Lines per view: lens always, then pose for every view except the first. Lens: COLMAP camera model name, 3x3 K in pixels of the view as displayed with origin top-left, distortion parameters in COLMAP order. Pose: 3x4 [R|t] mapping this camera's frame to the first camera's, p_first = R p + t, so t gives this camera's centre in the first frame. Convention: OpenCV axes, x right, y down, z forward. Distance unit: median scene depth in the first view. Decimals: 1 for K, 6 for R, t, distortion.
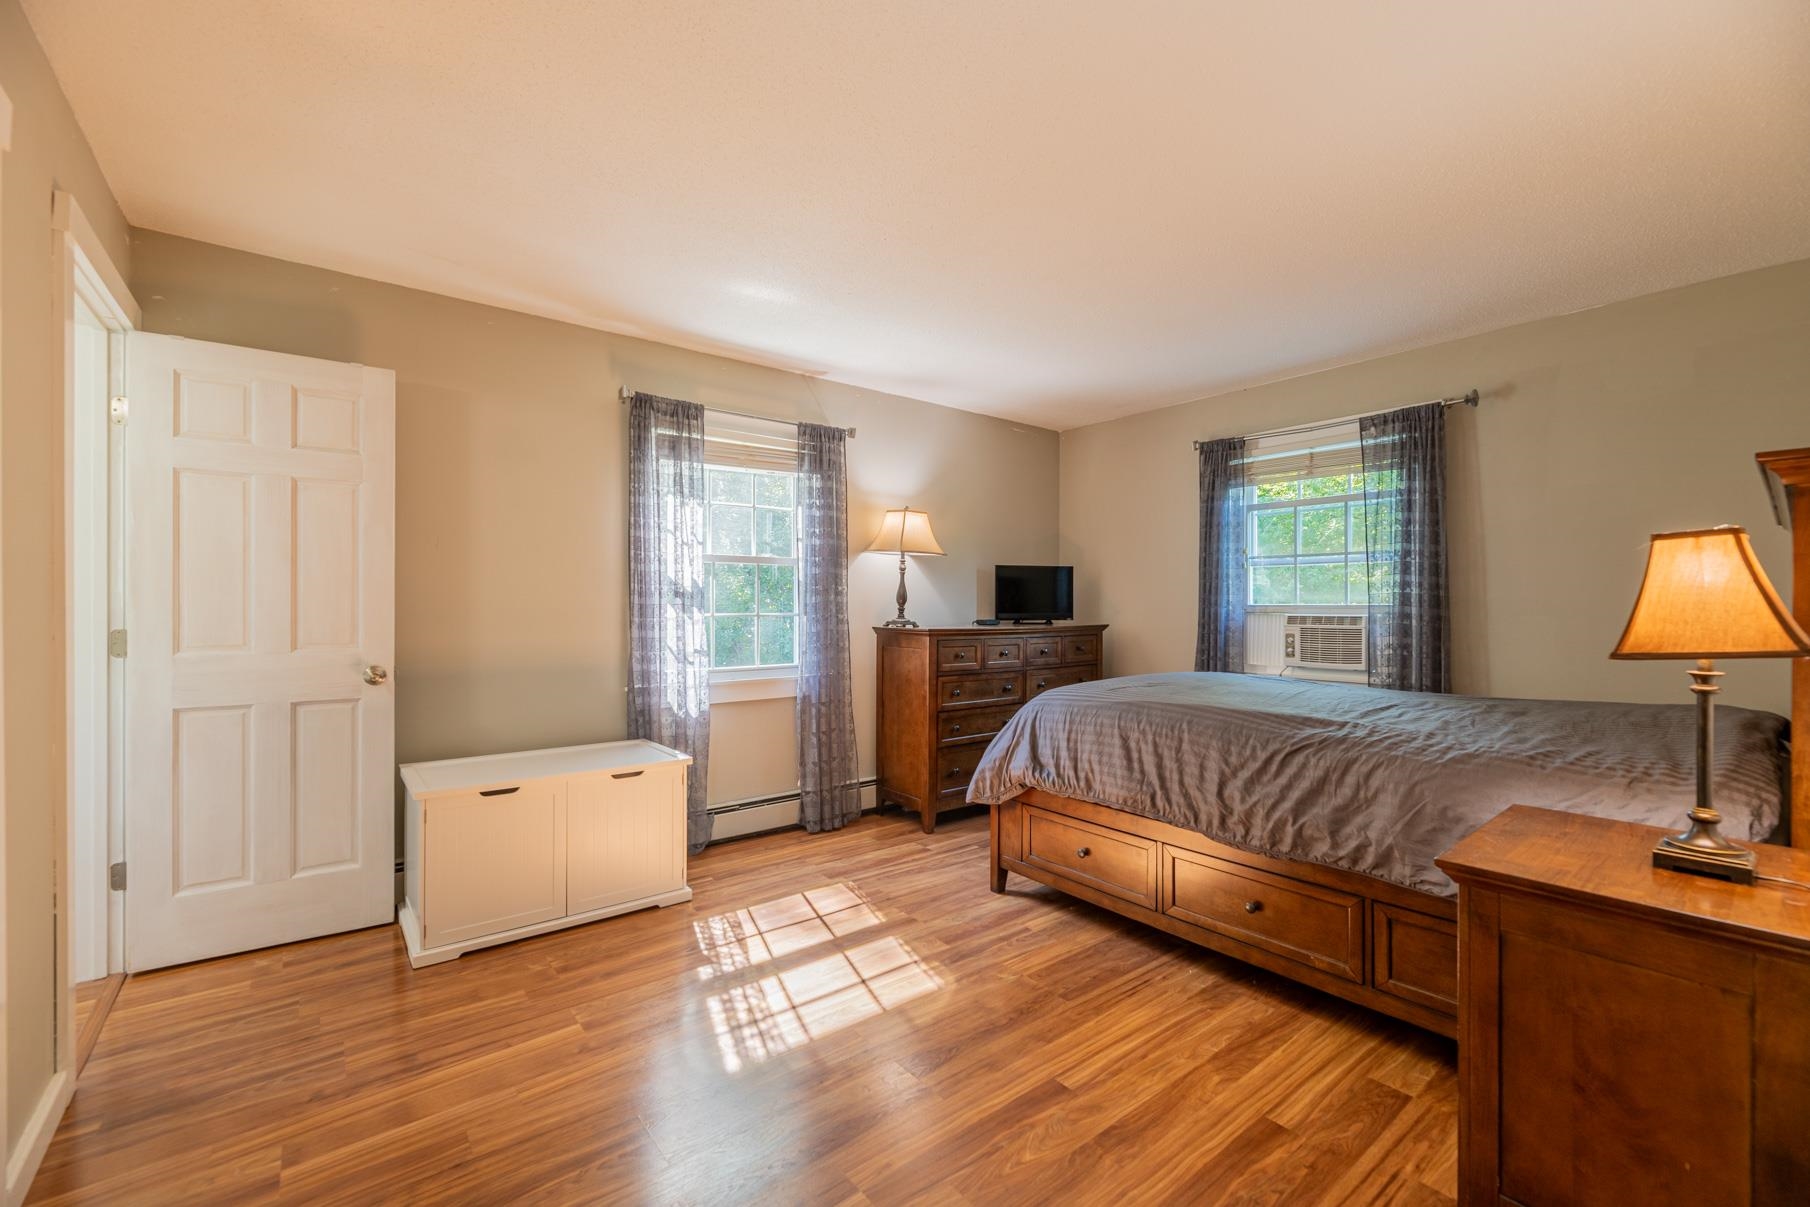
lens RADIAL K [[735.5, 0, 893.0], [0, 735.5, 607.0], [0, 0, 1]] dist [-0.001852, -0.000121]
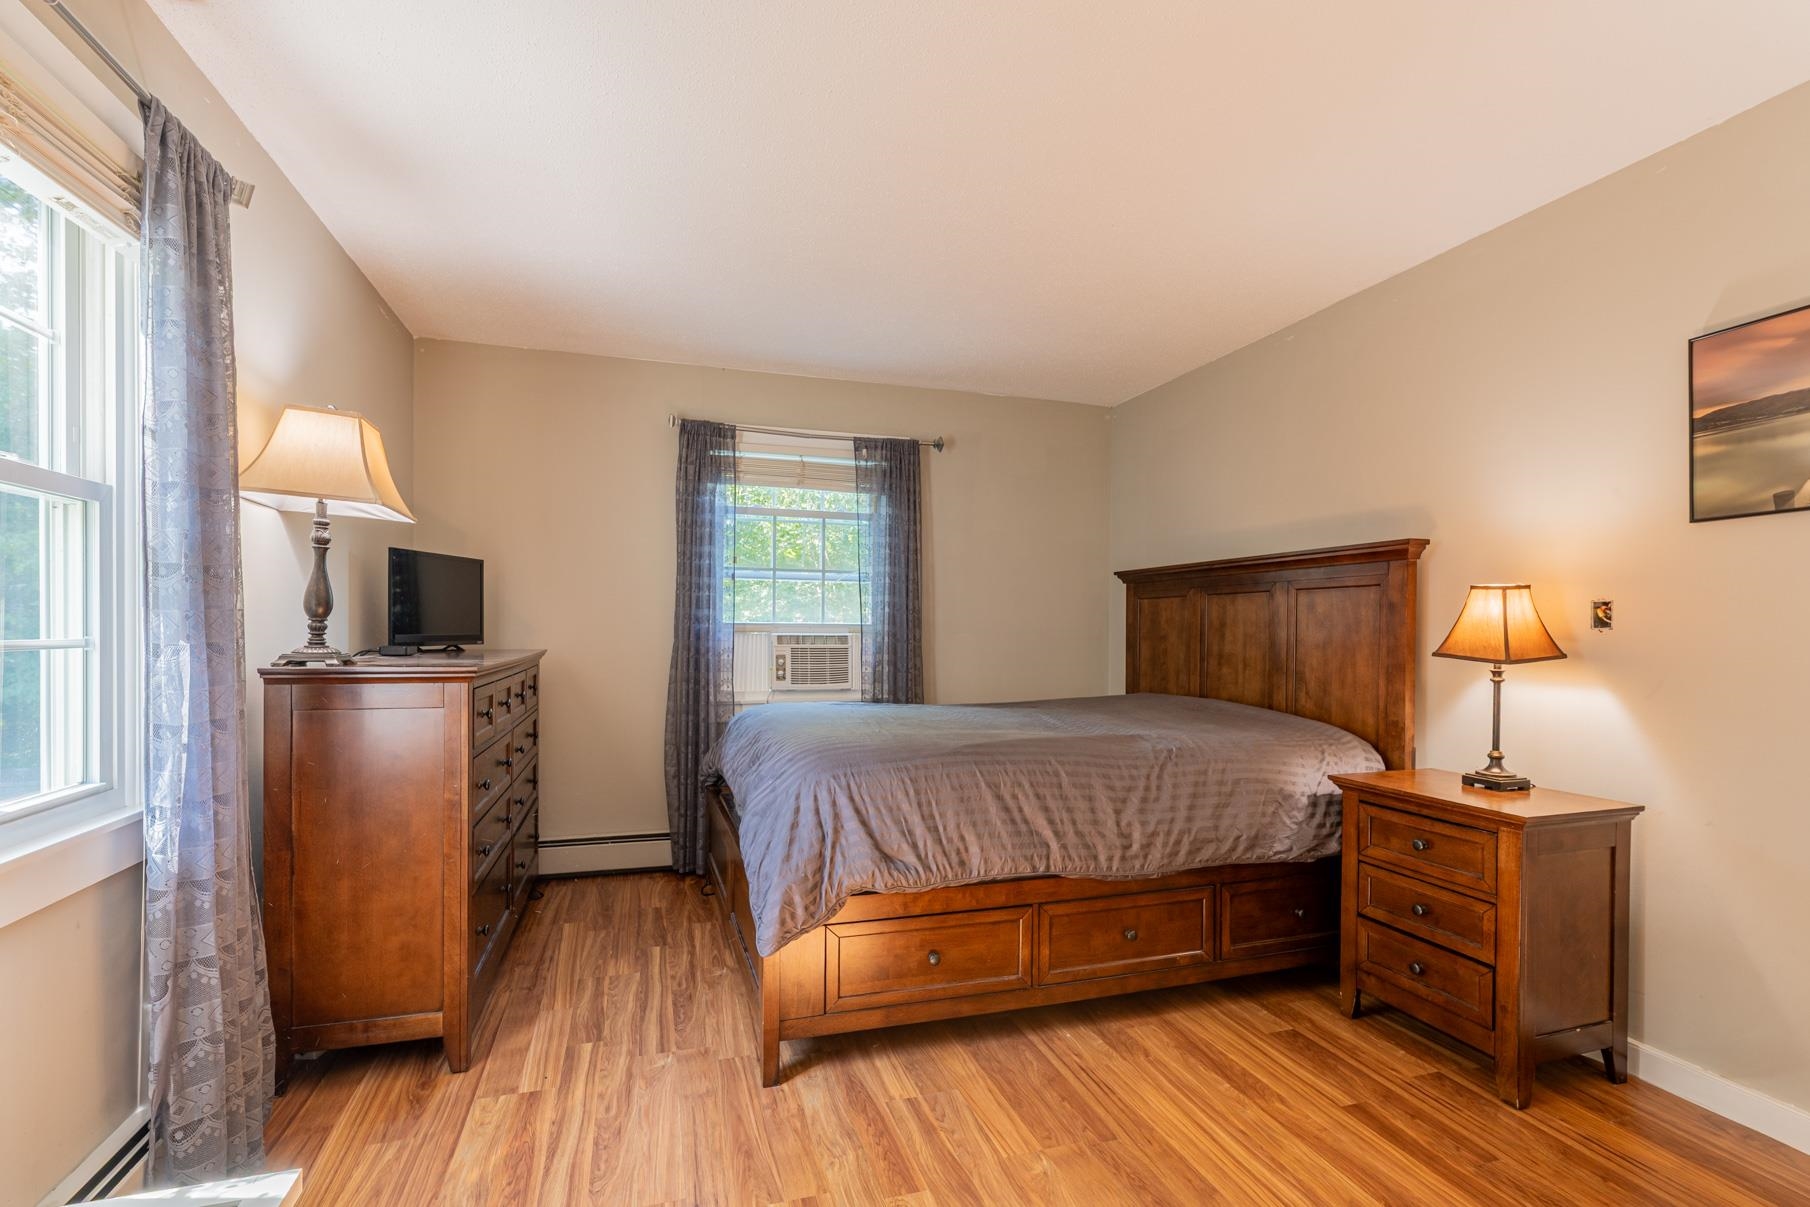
lens RADIAL K [[815.7, 0, 887.5], [0, 815.7, 633.0], [0, 0, 1]] dist [0.003709, 0.000576]
pose [[0.360663, -0.006827, 0.932671, -0.408997], [-0.006505, 0.999930, 0.009835, -0.001469], [-0.932673, -0.009614, 0.360594, 0.582673]]
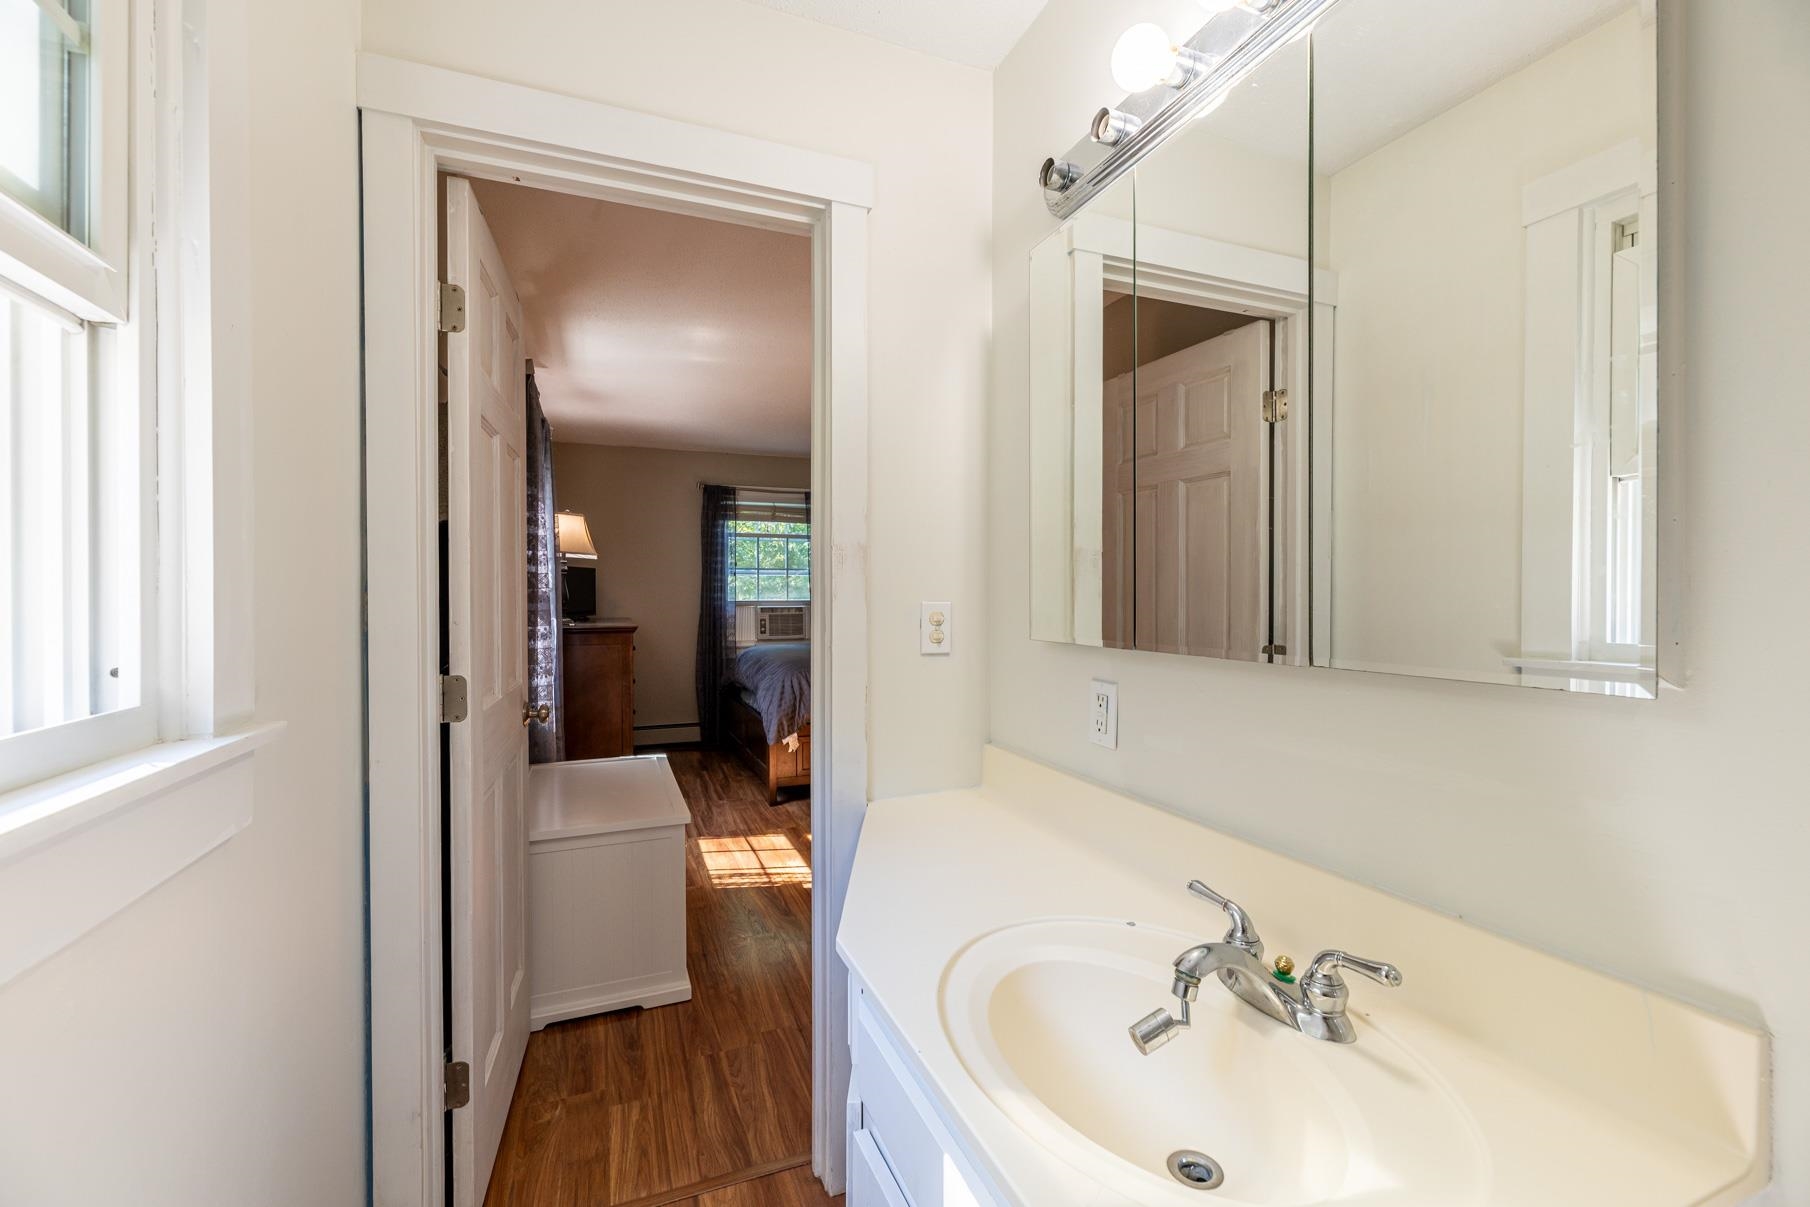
lens RADIAL K [[735.5, 0, 904.9], [0, 735.5, 597.0], [0, 0, 1]] dist [-0.001852, -0.000121]
pose [[0.265771, -0.005592, 0.964020, -1.019972], [0.002713, 0.999984, 0.005052, -0.019939], [-0.964033, 0.001272, 0.265781, 0.330446]]
